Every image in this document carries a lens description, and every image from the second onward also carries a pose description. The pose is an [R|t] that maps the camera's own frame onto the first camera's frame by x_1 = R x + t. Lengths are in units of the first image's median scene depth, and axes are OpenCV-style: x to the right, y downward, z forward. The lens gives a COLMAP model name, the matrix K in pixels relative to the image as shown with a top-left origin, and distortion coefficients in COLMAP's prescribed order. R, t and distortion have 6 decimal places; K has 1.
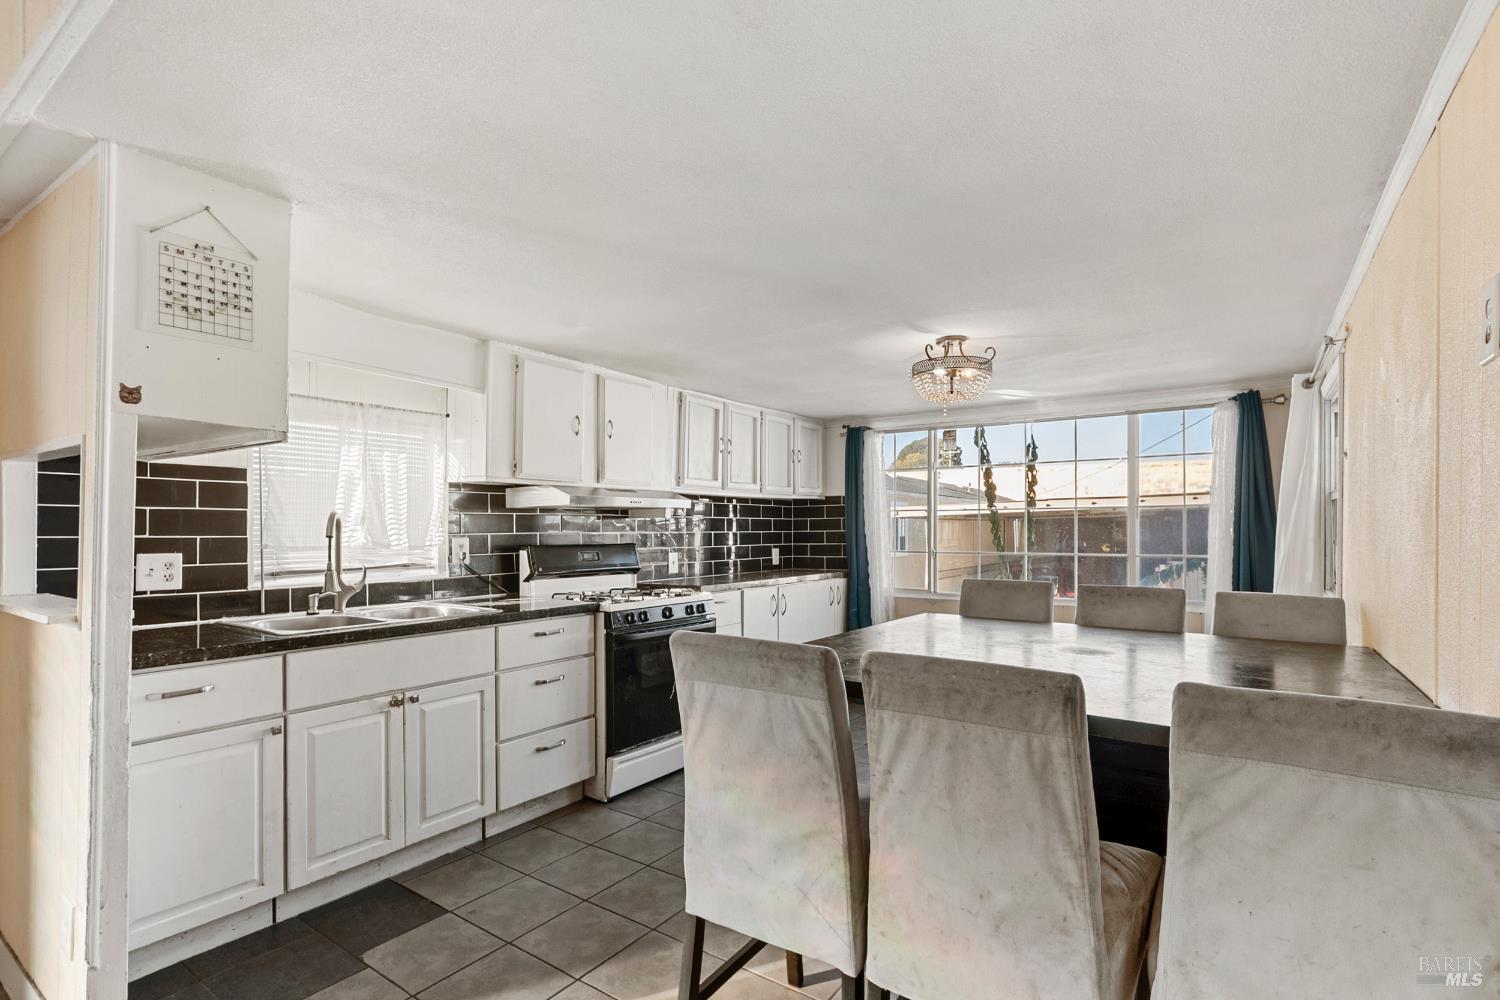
lens RADIAL K [[718.6, 0, 746.6], [0, 718.6, 531.1], [0, 0, 1]] dist [-0.014641, 0.000388]
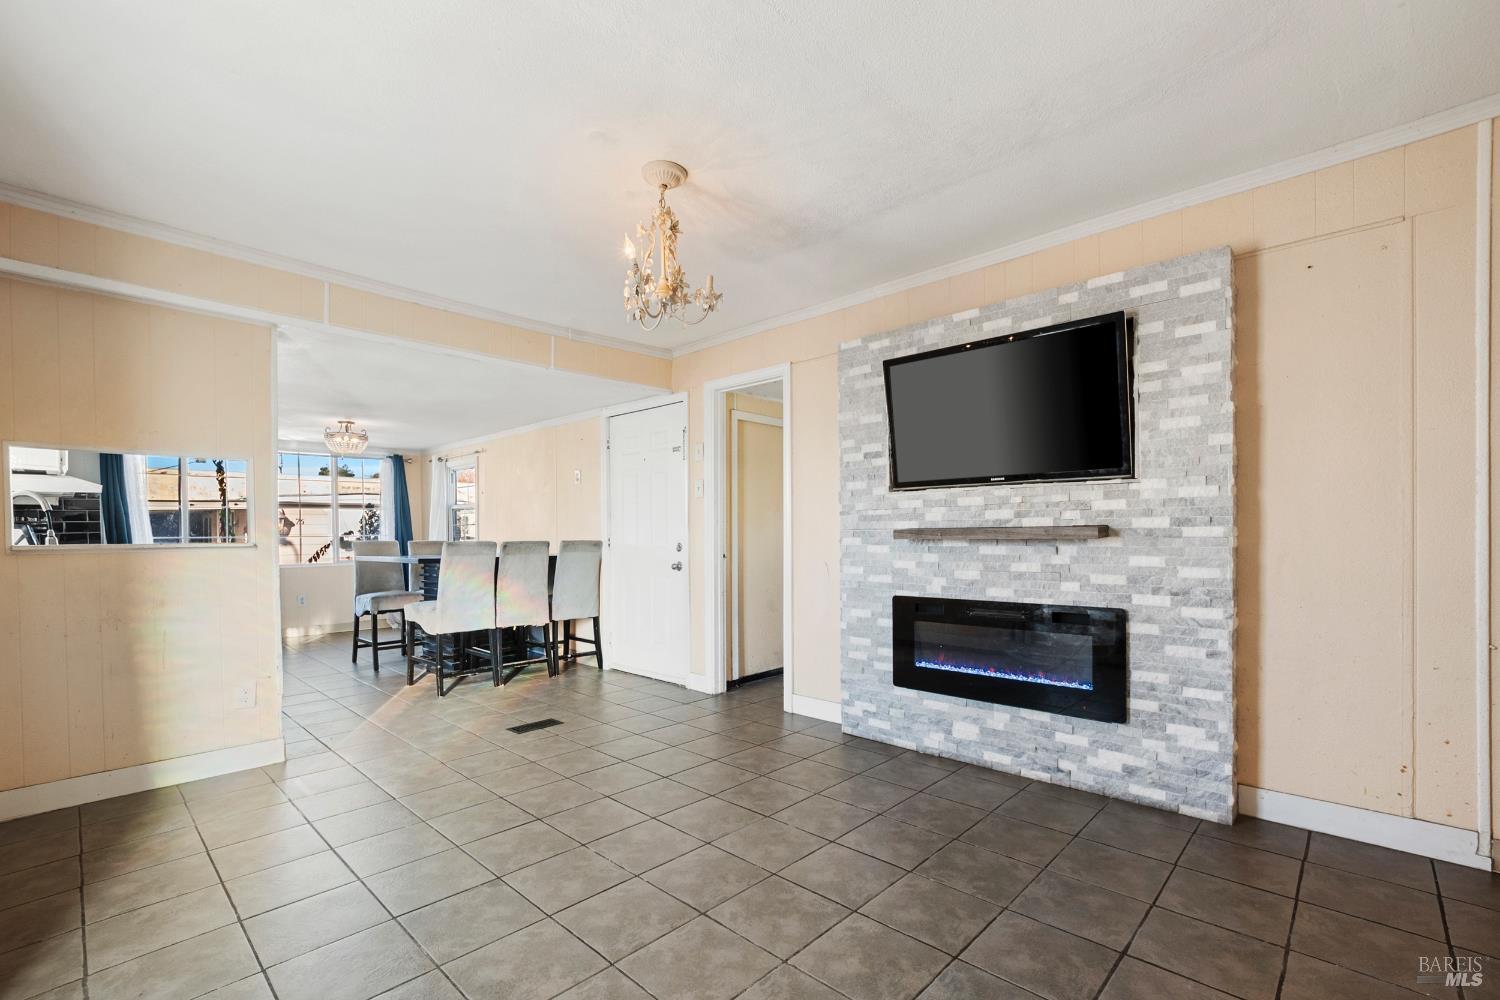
lens RADIAL K [[661.5, 0, 744.7], [0, 661.5, 539.0], [0, 0, 1]] dist [-0.017152, -0.000064]
pose [[0.156312, -0.010171, 0.987655, -1.281939], [0.010138, 0.999911, 0.008693, 0.051796], [-0.987656, 0.008654, 0.156401, -0.361610]]
